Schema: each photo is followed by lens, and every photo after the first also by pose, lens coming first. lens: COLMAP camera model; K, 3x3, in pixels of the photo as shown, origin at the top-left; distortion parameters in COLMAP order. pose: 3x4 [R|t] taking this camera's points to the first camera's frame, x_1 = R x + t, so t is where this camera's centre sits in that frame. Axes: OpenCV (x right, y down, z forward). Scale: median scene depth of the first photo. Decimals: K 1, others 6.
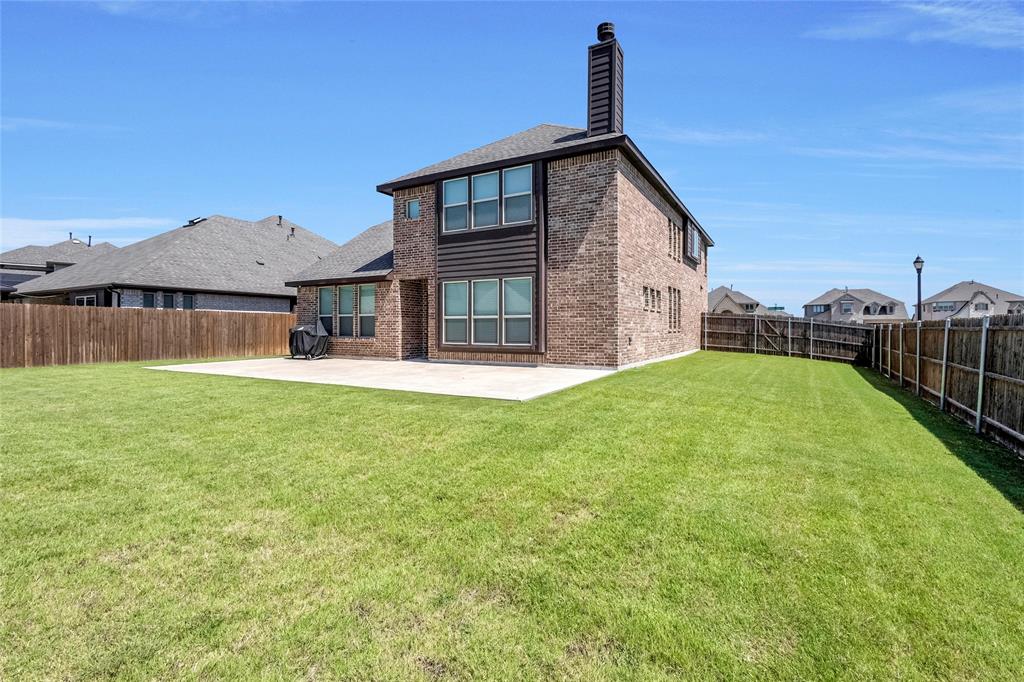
lens RADIAL K [[467.8, 0, 513.2], [0, 467.8, 329.7], [0, 0, 1]] dist [-0.000541, 0.000021]
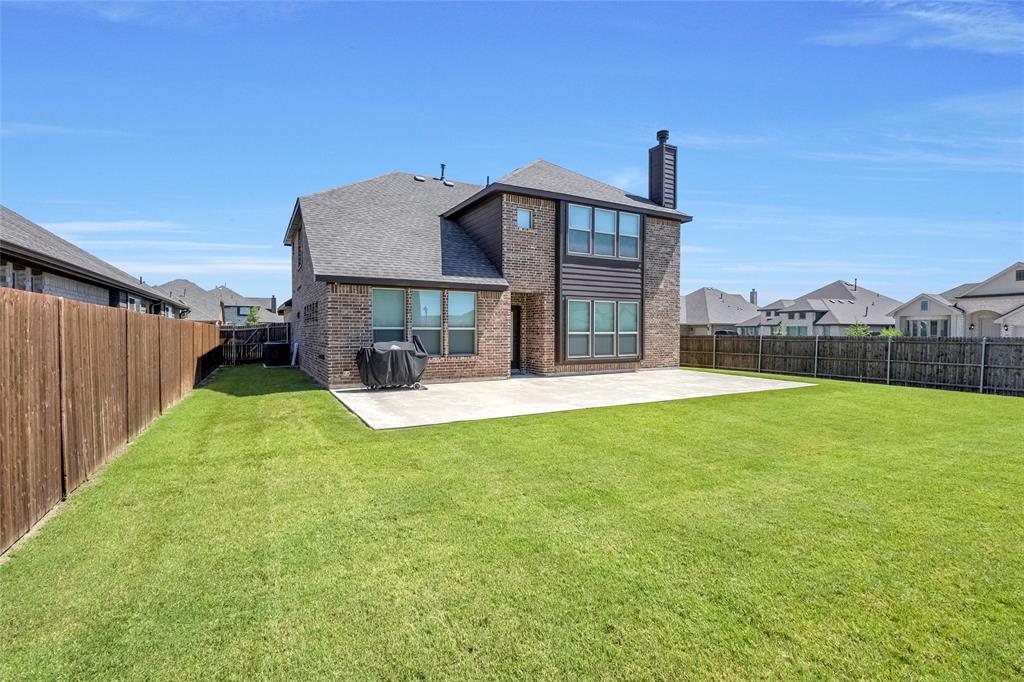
lens RADIAL K [[476.0, 0, 512.0], [0, 476.0, 341.0], [0, 0, 1]] dist [0.000836, 0.000092]
pose [[0.520775, -0.017282, 0.853519, -1.138839], [0.002478, 0.999821, 0.018732, -0.028691], [-0.853691, -0.007641, 0.520725, 0.549691]]
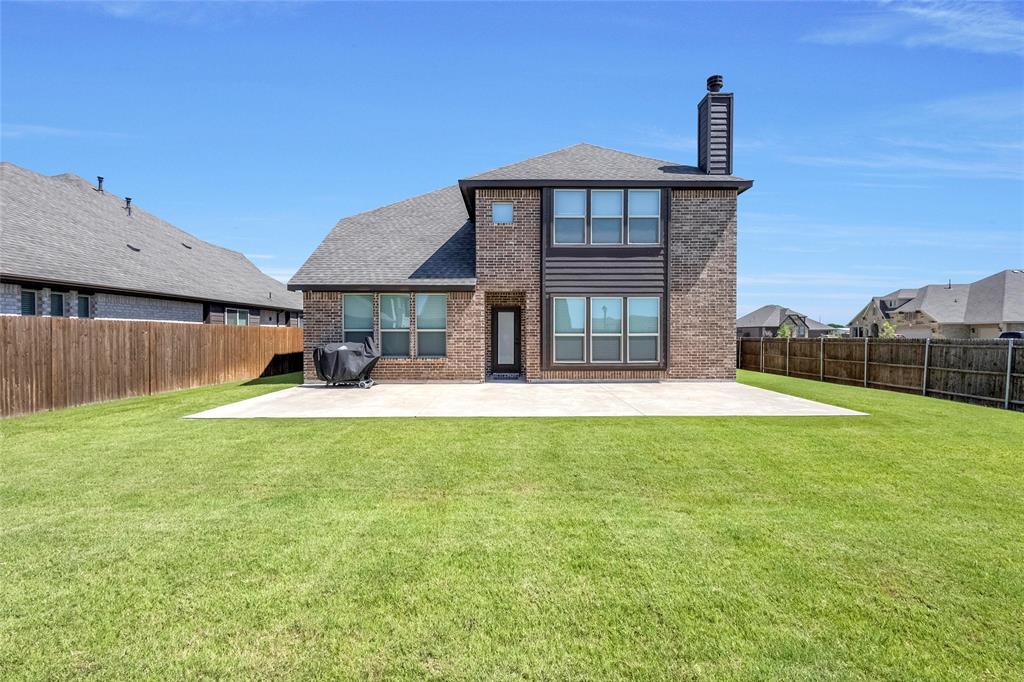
lens RADIAL K [[460.8, 0, 512.0], [0, 460.8, 341.0], [0, 0, 1]] dist [0.003616, 0.000287]
pose [[0.866199, -0.008374, 0.499630, -0.688465], [0.002875, 0.999927, 0.011776, -0.025004], [-0.499692, -0.008764, 0.866159, 0.239571]]
